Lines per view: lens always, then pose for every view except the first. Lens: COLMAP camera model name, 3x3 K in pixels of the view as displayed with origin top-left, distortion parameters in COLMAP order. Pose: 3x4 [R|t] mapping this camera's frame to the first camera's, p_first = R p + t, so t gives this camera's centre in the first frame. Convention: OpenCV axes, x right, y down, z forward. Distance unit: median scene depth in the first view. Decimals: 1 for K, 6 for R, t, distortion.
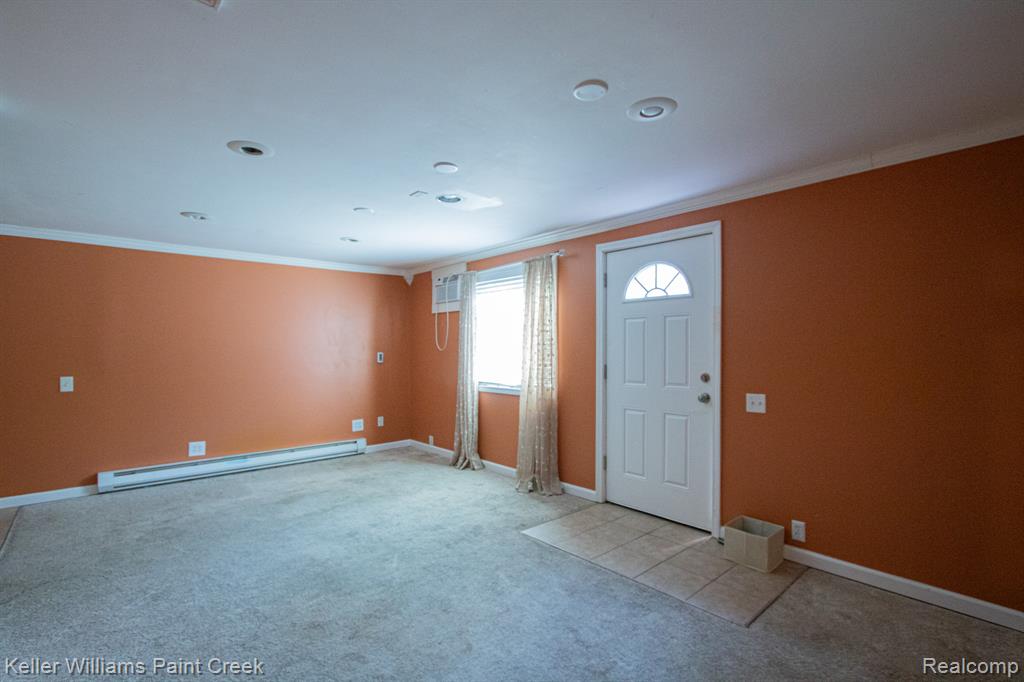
lens RADIAL K [[475.7, 0, 519.7], [0, 475.7, 341.7], [0, 0, 1]] dist [-0.017670, 0.000262]
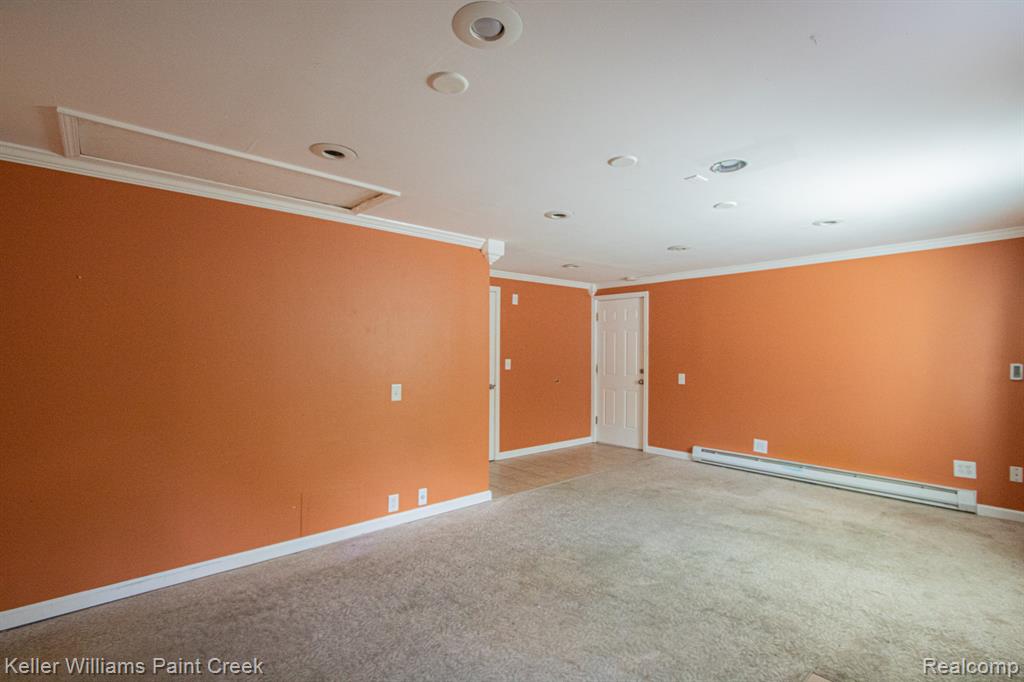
lens RADIAL K [[475.7, 0, 521.3], [0, 475.7, 344.0], [0, 0, 1]] dist [-0.017670, 0.000262]
pose [[-0.020664, -0.009265, -0.999744, 0.495379], [0.012885, 0.999872, -0.009532, -0.008326], [0.999703, -0.013078, -0.020542, 0.540313]]
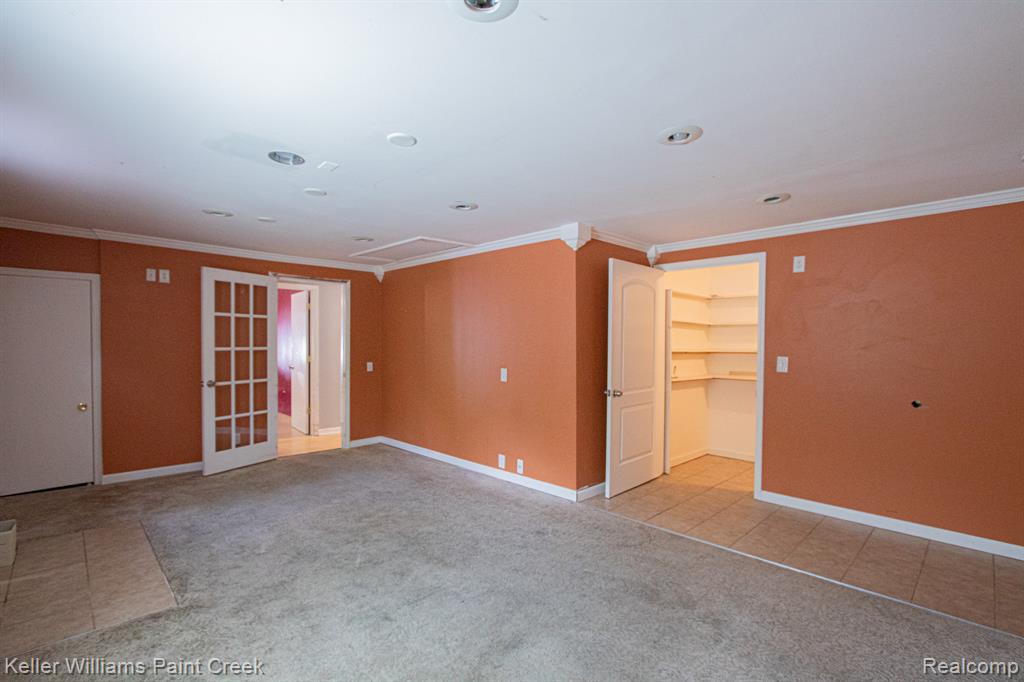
lens RADIAL K [[475.7, 0, 514.1], [0, 475.7, 343.4], [0, 0, 1]] dist [-0.017670, 0.000262]
pose [[-0.999179, -0.005417, -0.040141, -0.385770], [-0.004961, 0.999922, -0.011448, 0.011030], [0.040200, -0.011240, -0.999128, 1.423757]]
